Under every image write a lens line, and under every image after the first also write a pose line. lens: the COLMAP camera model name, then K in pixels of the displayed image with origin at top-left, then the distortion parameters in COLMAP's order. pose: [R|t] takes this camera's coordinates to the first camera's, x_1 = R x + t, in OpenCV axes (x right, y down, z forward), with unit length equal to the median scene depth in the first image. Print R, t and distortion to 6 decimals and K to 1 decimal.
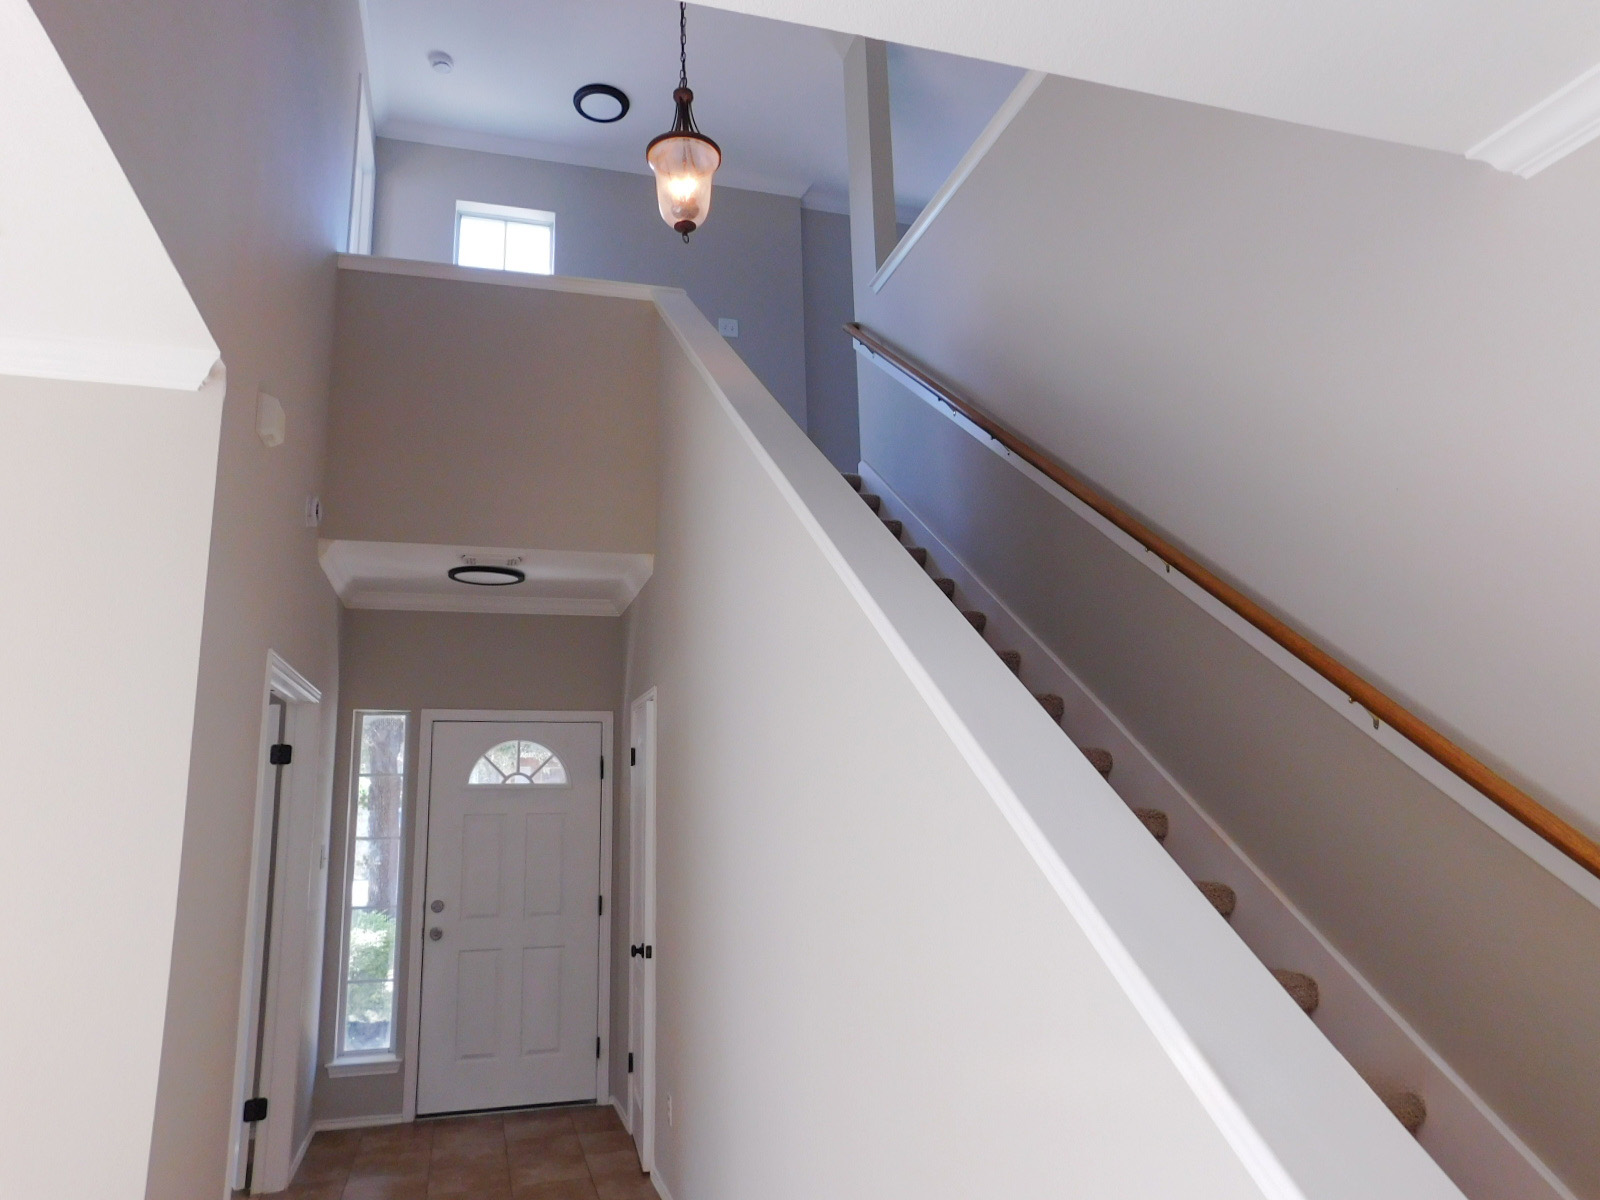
lens RADIAL K [[1088.6, 0, 797.0], [0, 1088.6, 597.6], [0, 0, 1]] dist [-0.022019, 0.002986]
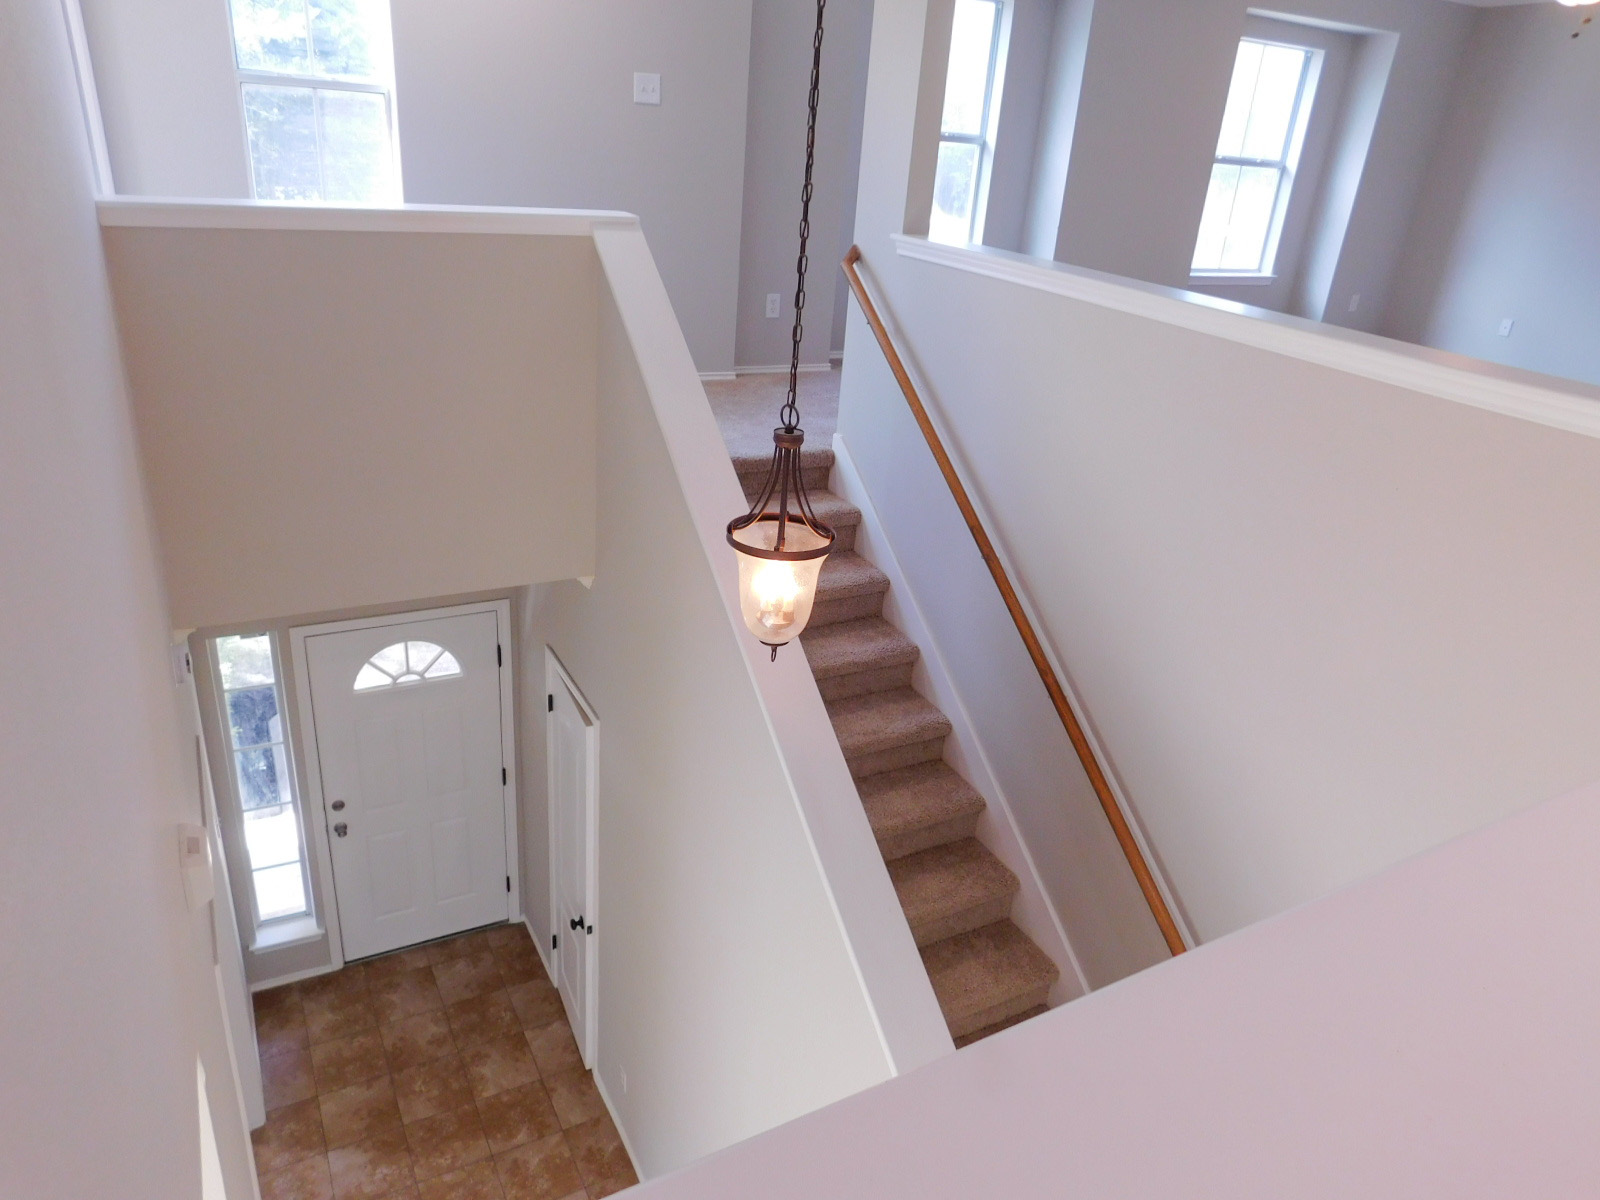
lens RADIAL K [[1088.6, 0, 802.1], [0, 1088.6, 601.4], [0, 0, 1]] dist [-0.022019, 0.002986]
pose [[0.972173, 0.003857, 0.234234, -0.155197], [-0.142563, 0.803145, 0.578475, -0.485046], [-0.185893, -0.595771, 0.781345, 0.271175]]
